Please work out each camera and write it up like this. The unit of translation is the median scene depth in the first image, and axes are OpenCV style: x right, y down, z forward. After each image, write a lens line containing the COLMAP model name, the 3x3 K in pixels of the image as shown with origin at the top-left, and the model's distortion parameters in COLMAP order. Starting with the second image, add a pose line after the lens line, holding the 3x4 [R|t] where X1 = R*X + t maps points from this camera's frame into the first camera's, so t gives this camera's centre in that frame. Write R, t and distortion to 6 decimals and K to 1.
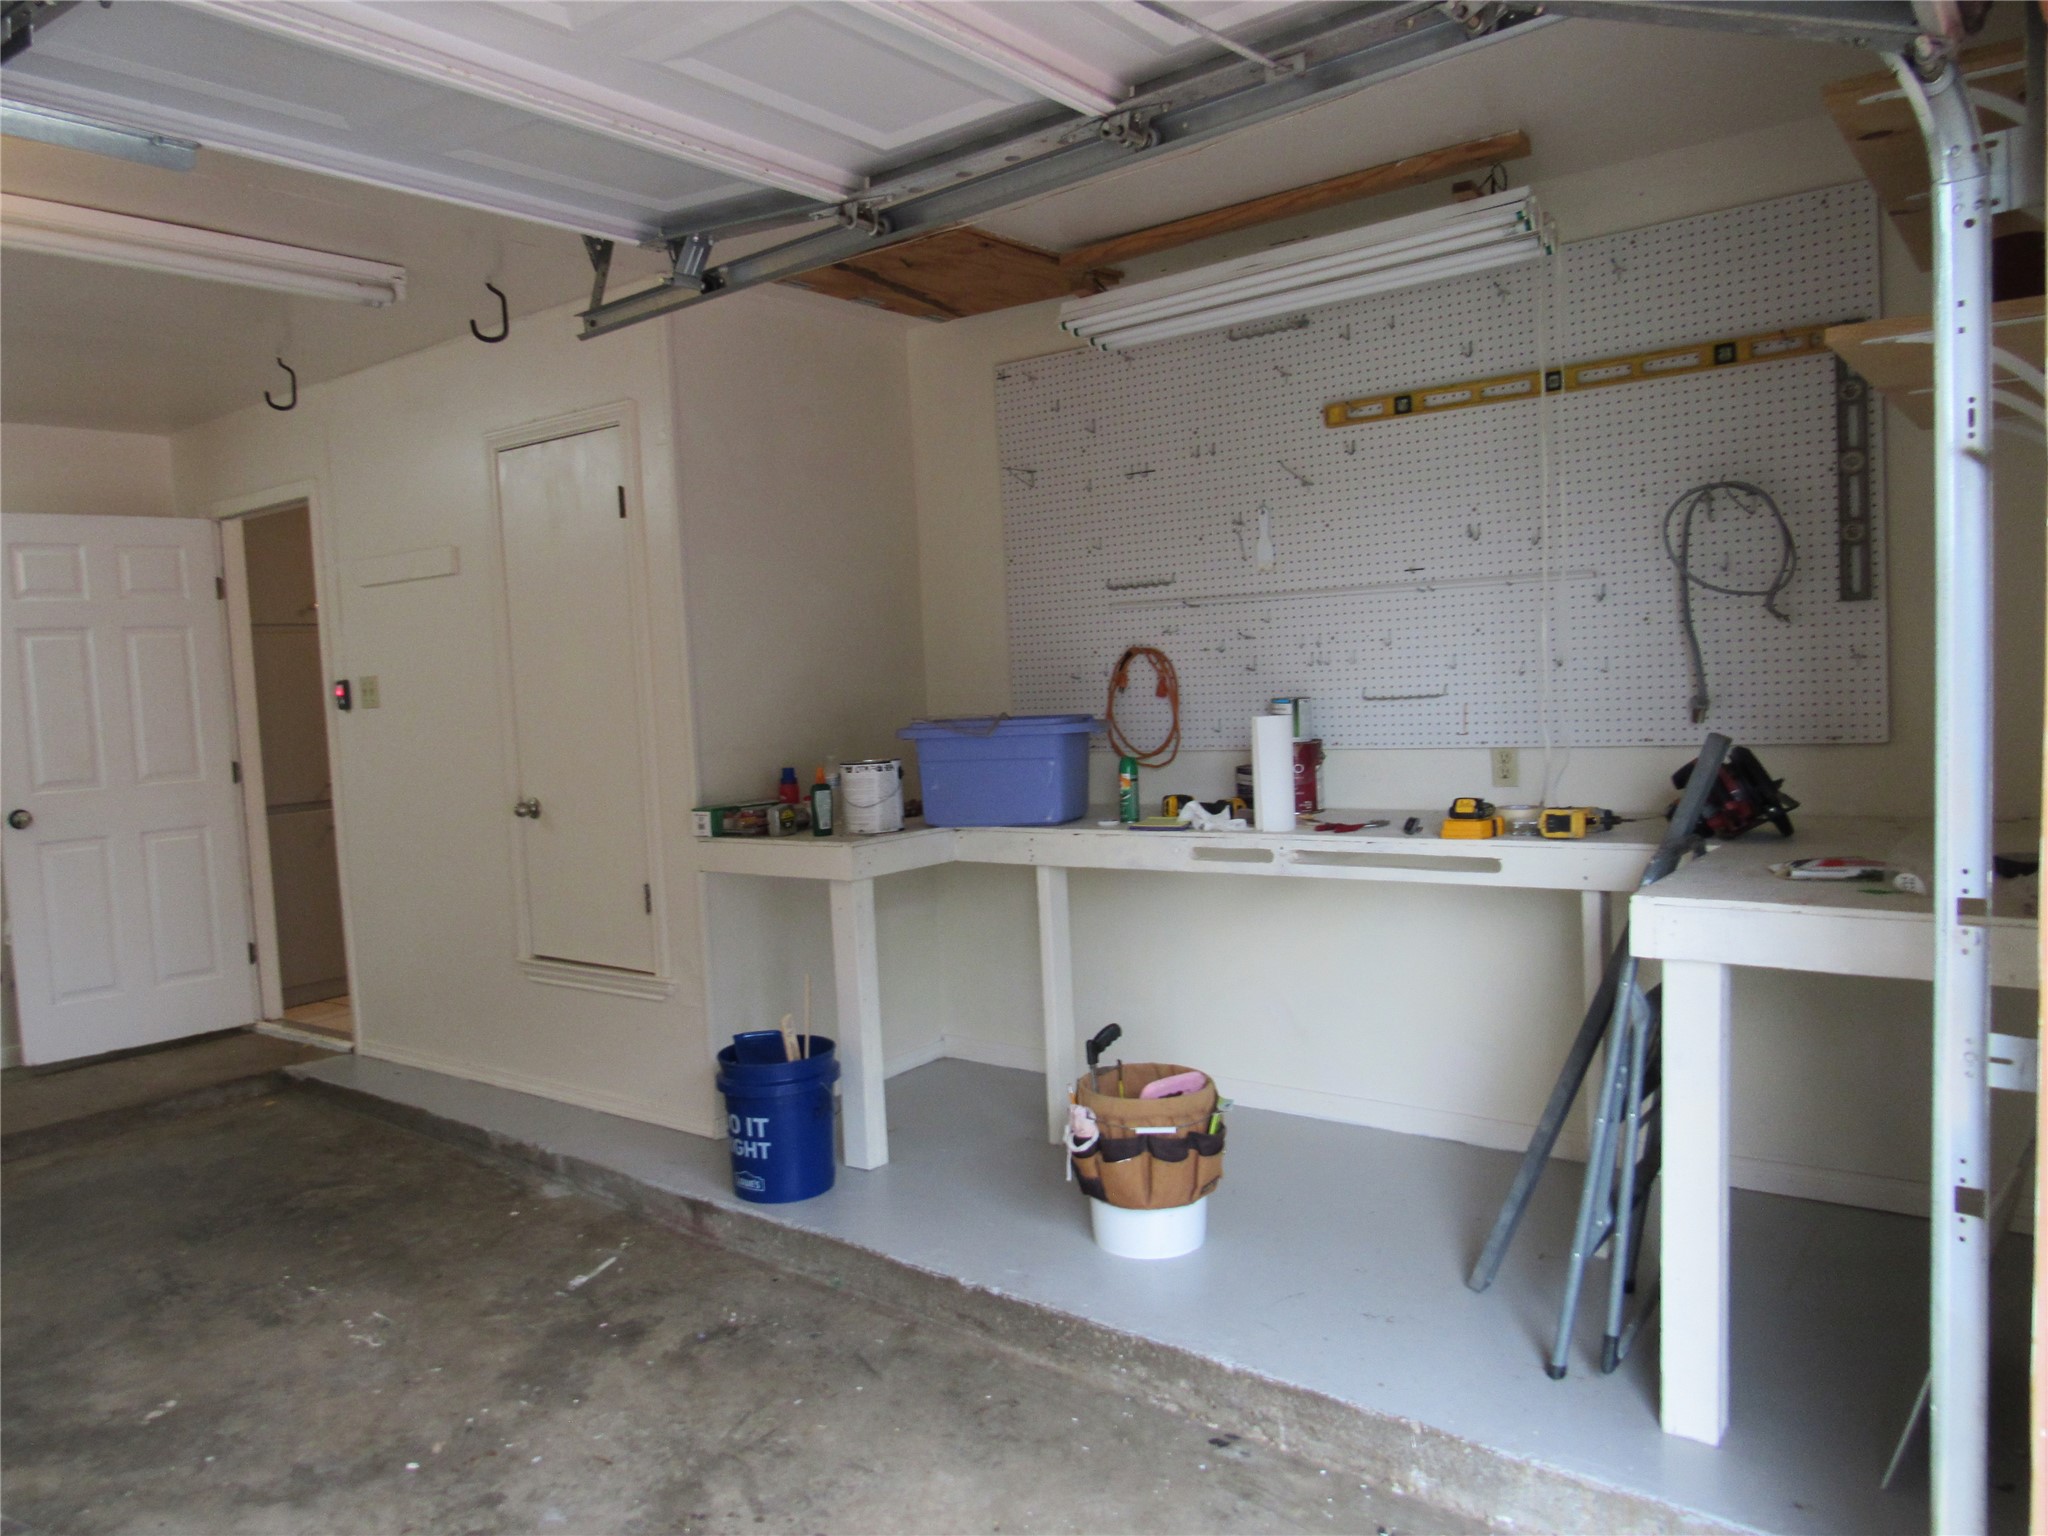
lens RADIAL K [[1489.0, 0, 1017.9], [0, 1489.0, 774.8], [0, 0, 1]] dist [-0.031511, 0.029980]
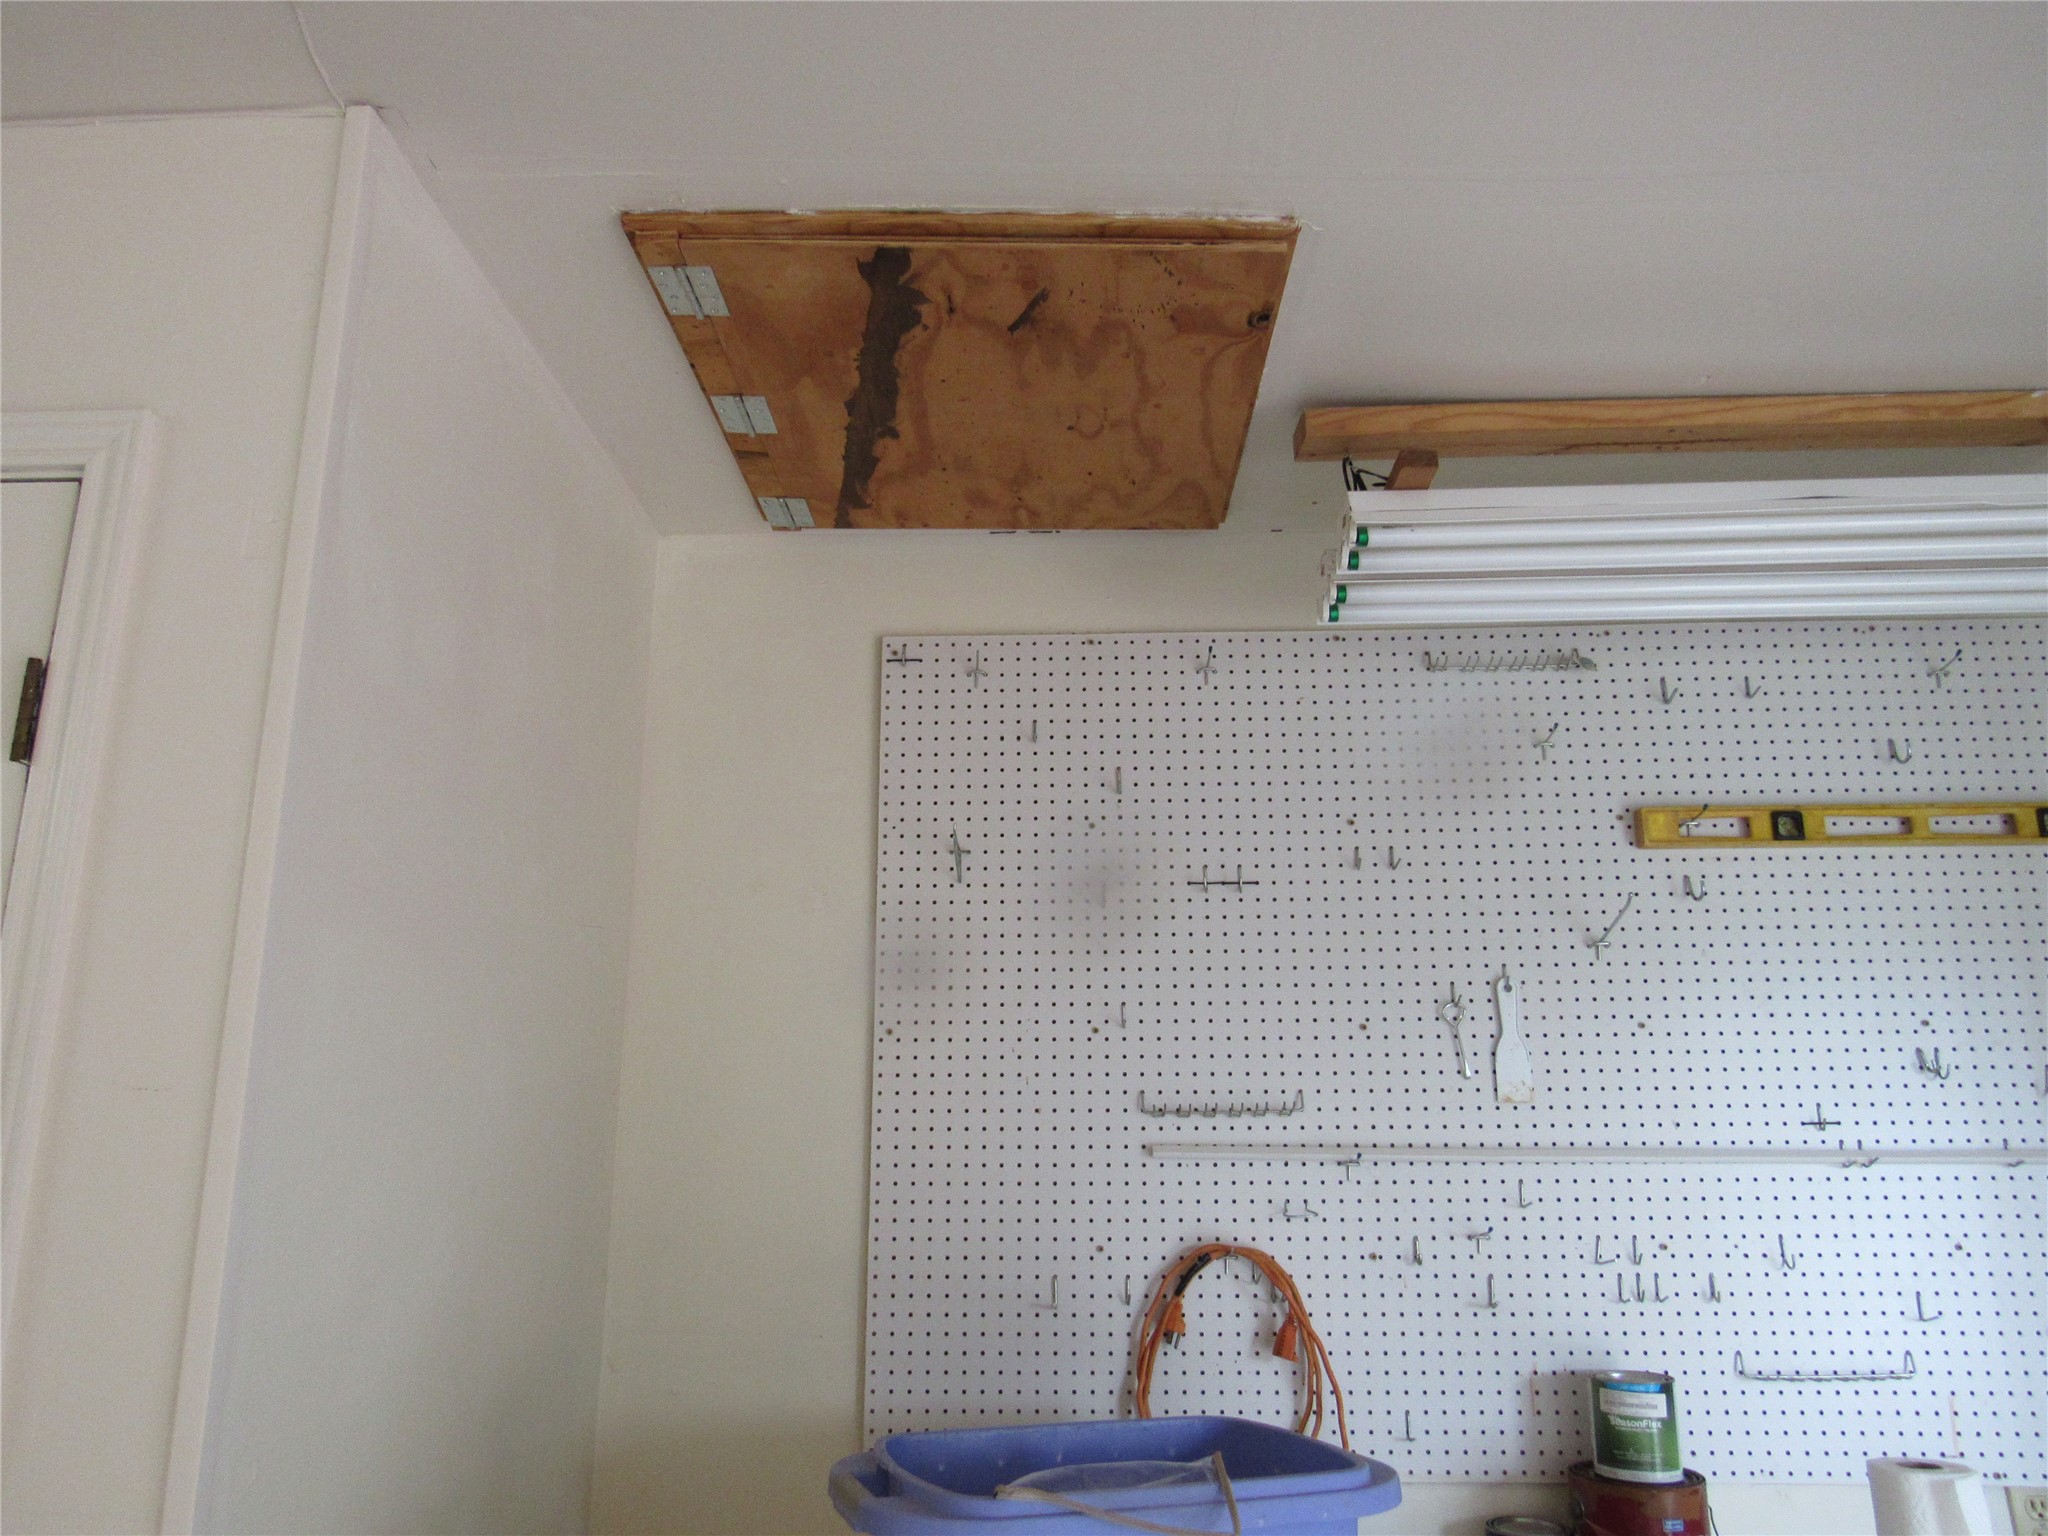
lens RADIAL K [[1489.0, 0, 1017.9], [0, 1489.0, 774.8], [0, 0, 1]] dist [-0.031511, 0.029980]
pose [[0.815882, 0.196099, 0.543950, -0.274739], [-0.000691, 0.941064, -0.338227, -0.072395], [-0.578218, 0.275577, 0.767933, 0.691528]]
